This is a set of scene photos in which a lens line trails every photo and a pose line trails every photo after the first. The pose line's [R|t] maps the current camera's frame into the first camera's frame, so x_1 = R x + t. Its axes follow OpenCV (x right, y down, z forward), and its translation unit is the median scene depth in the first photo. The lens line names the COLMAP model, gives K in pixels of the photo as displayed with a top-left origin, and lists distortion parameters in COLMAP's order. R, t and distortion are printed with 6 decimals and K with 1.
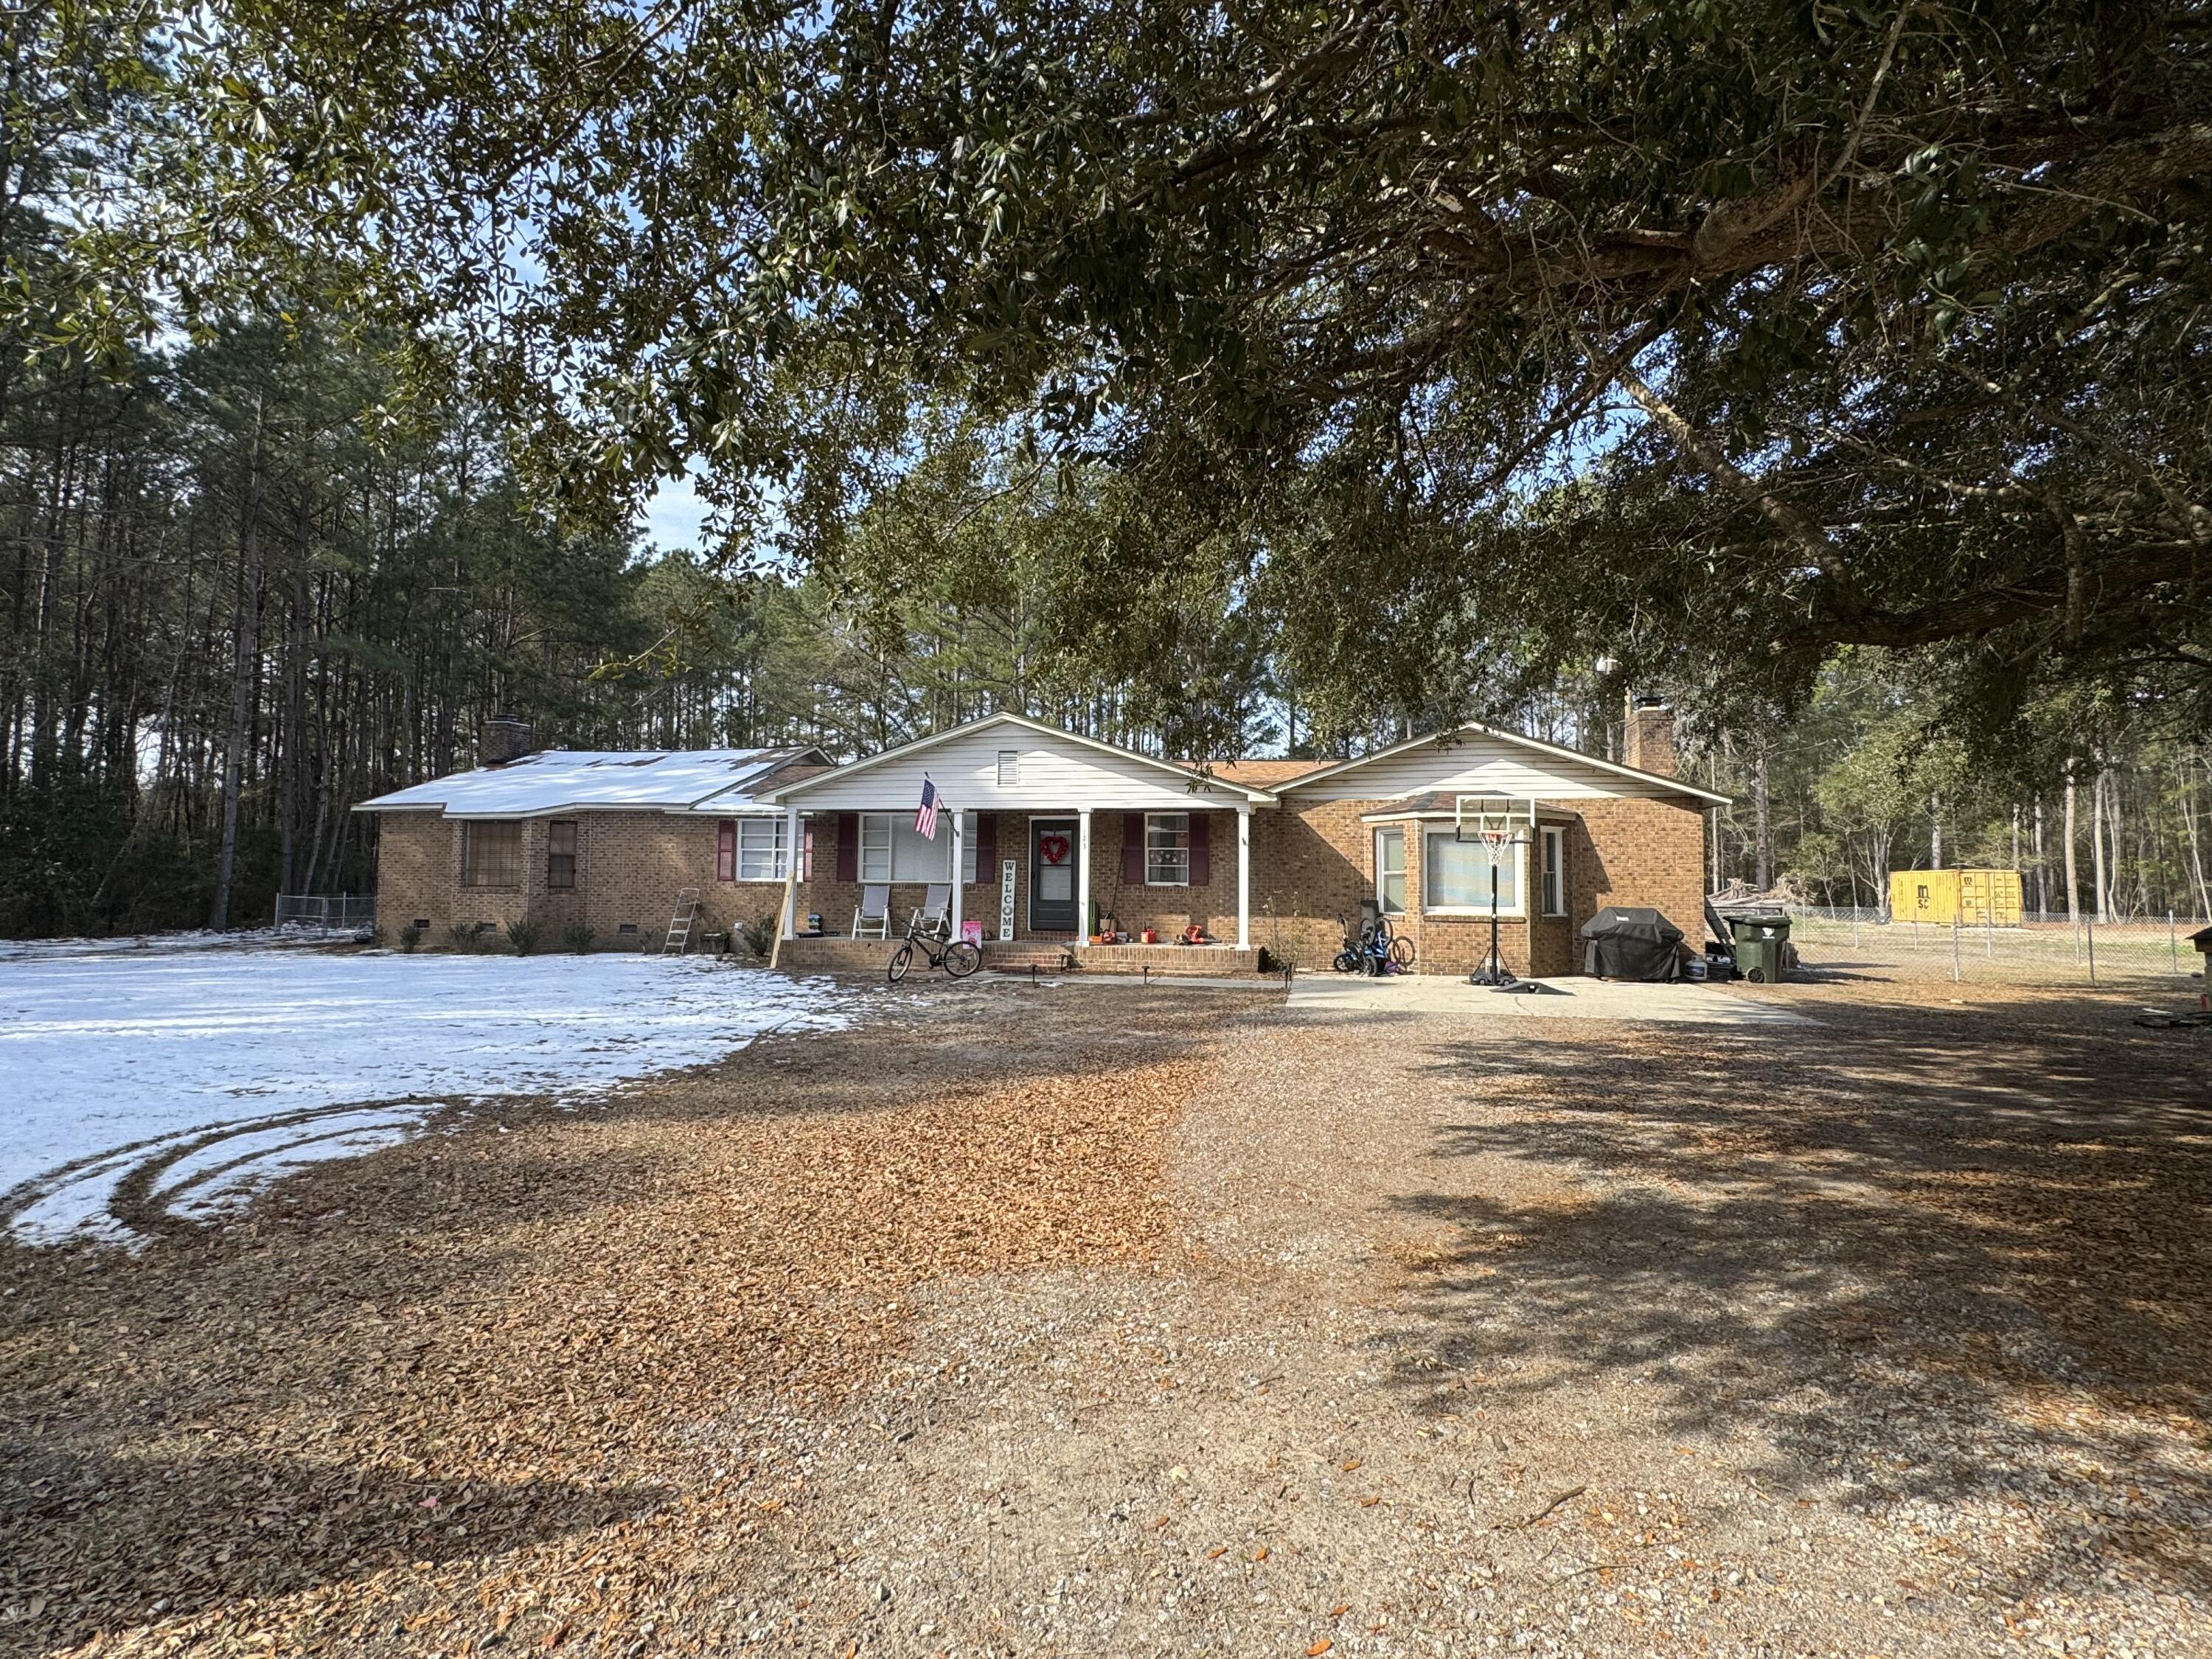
lens RADIAL K [[1064.0, 0, 1106.0], [0, 1064.0, 829.5], [0, 0, 1]] dist [0.009499, 0.010371]
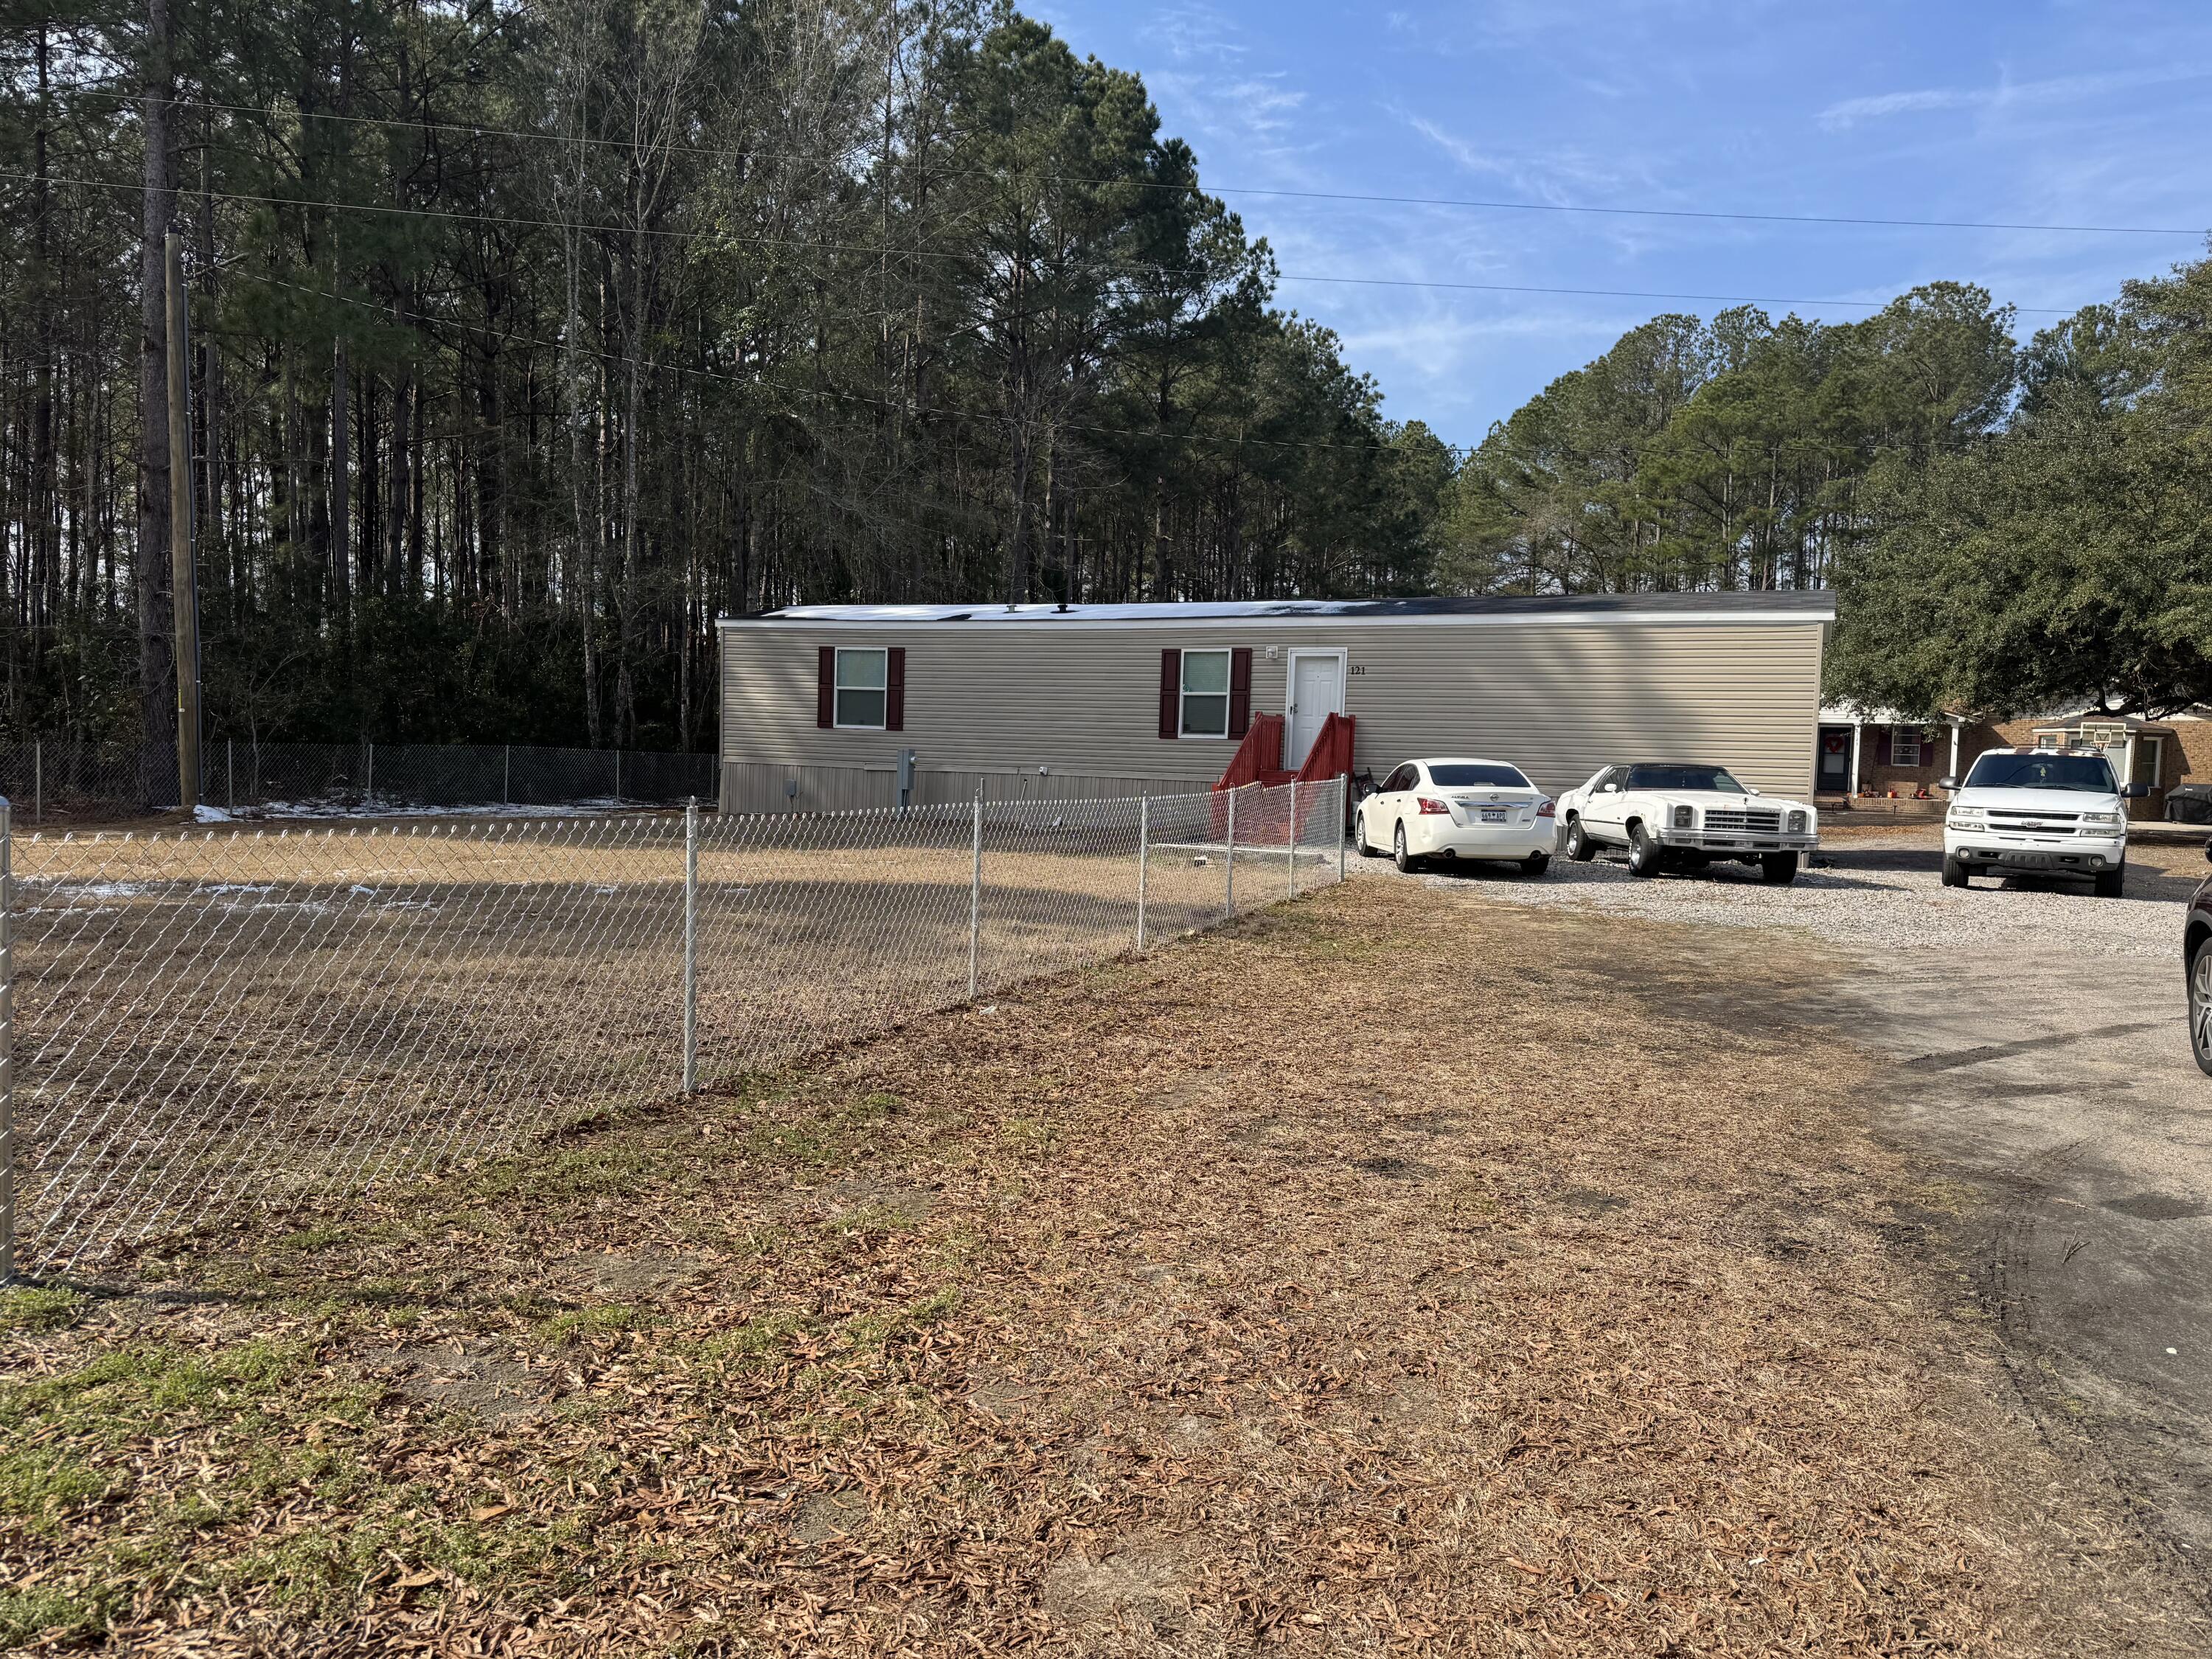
lens RADIAL K [[1583.1, 0, 1106.0], [0, 1583.1, 829.5], [0, 0, 1]] dist [0.119054, -0.169992]
pose [[0.928540, 0.036352, -0.369447, -0.347277], [-0.002182, 0.995711, 0.092488, -0.165573], [0.371225, -0.085073, 0.924638, -3.764530]]
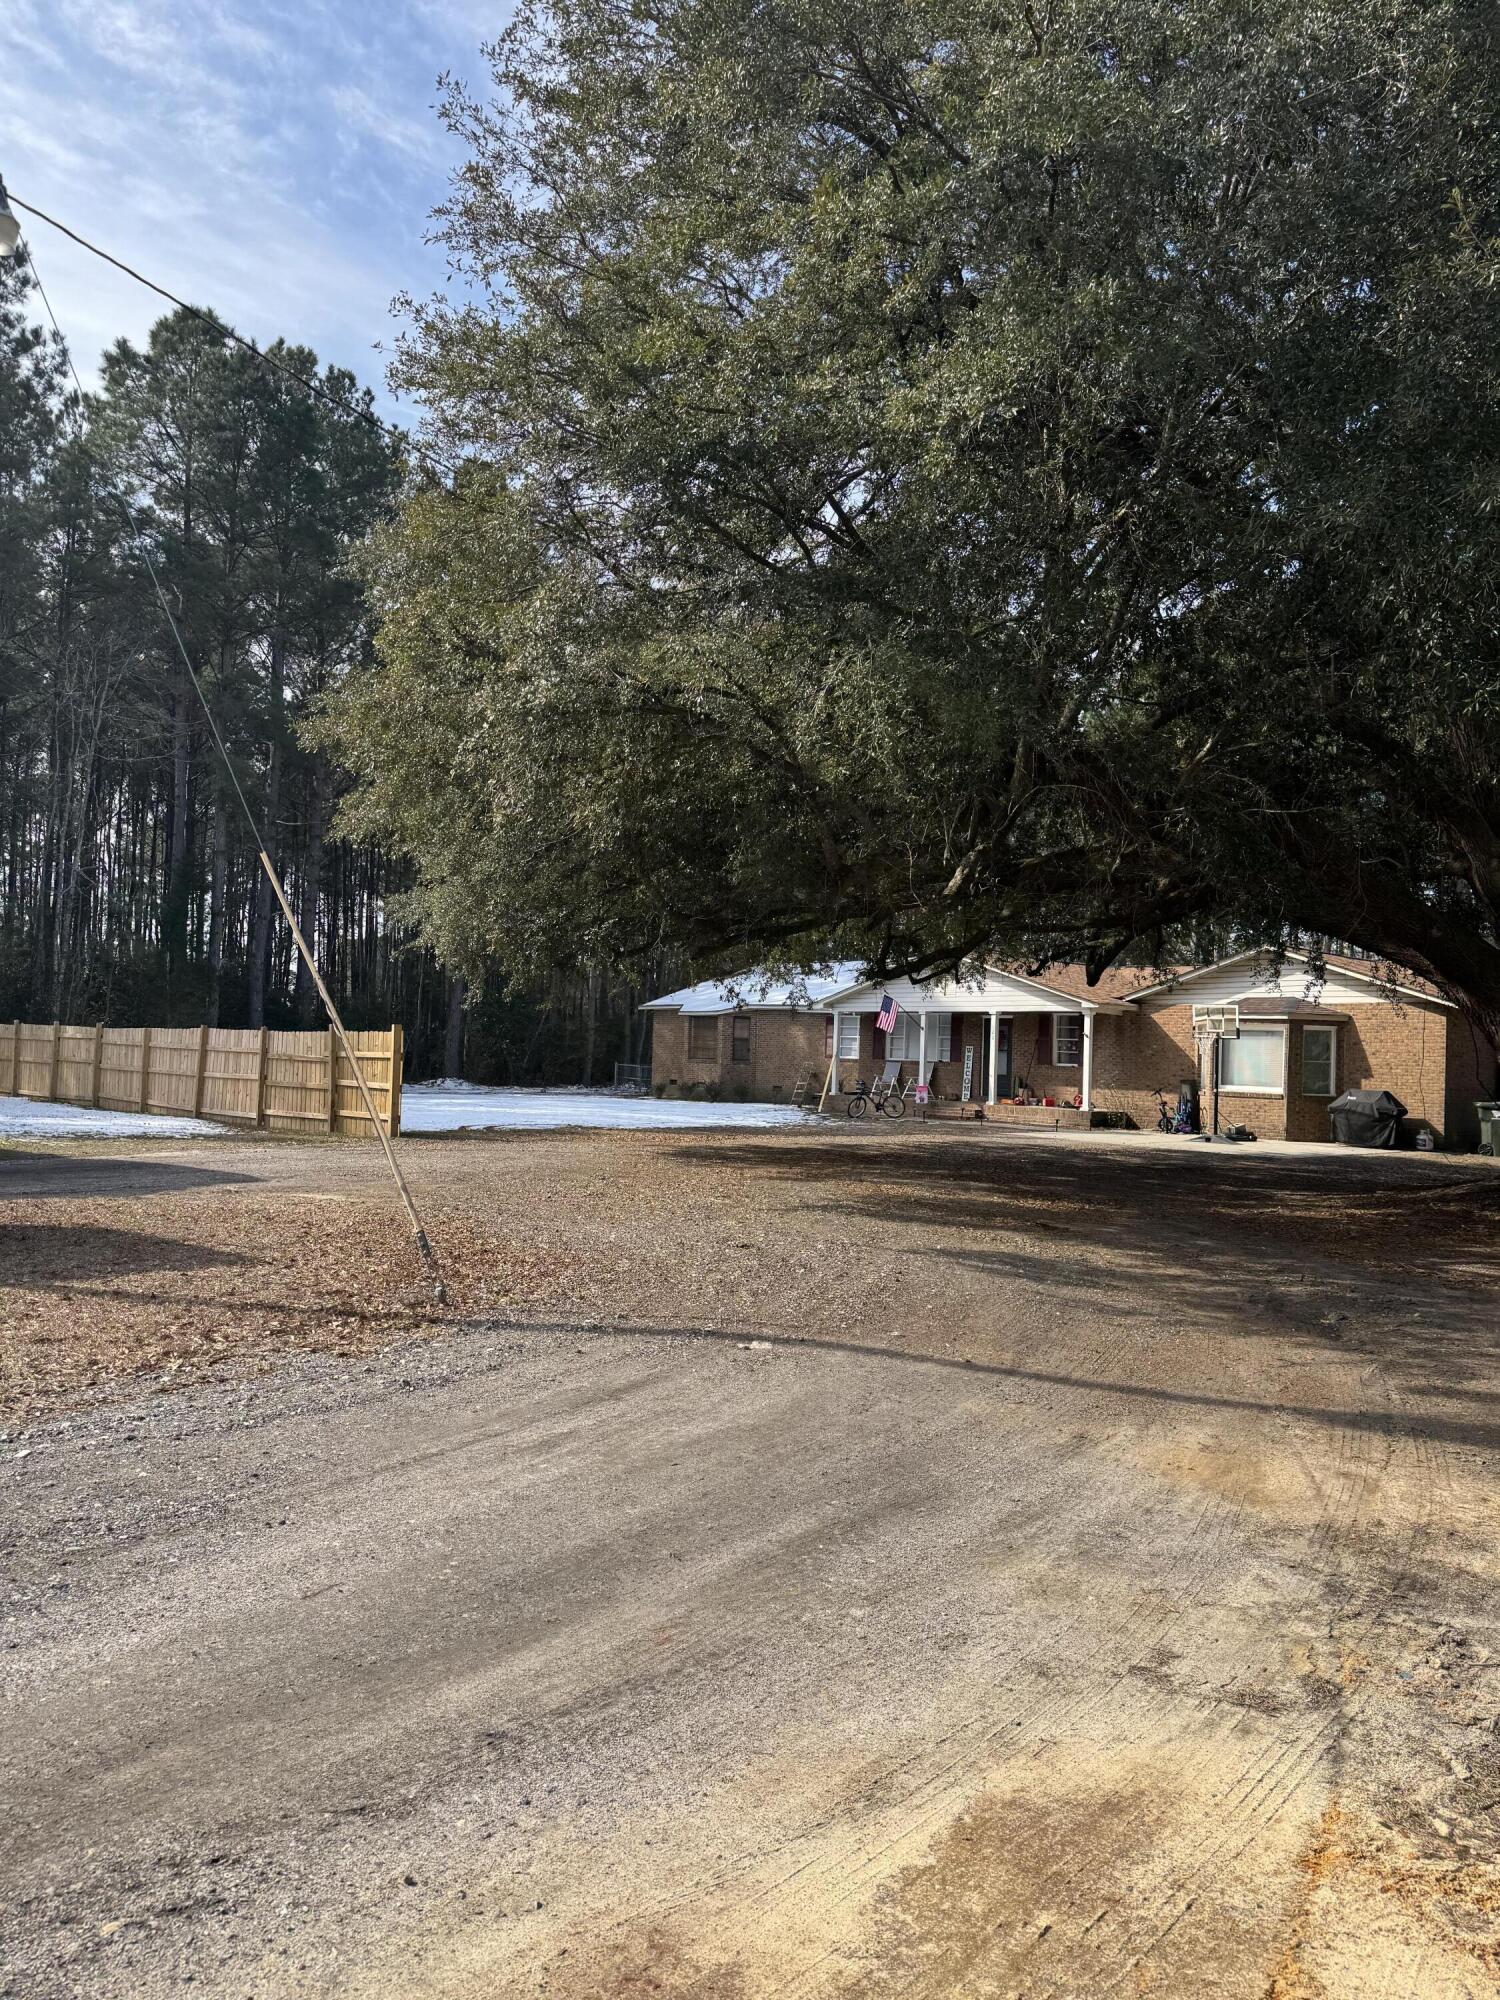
lens RADIAL K [[1431.4, 0, 750.0], [0, 1431.4, 1000.0], [0, 0, 1]] dist [0.119054, -0.169992]
pose [[0.810646, -0.006196, -0.585504, 1.586713], [0.004643, 0.999981, -0.004153, -0.053211], [0.585518, 0.000648, 0.810659, -1.468841]]
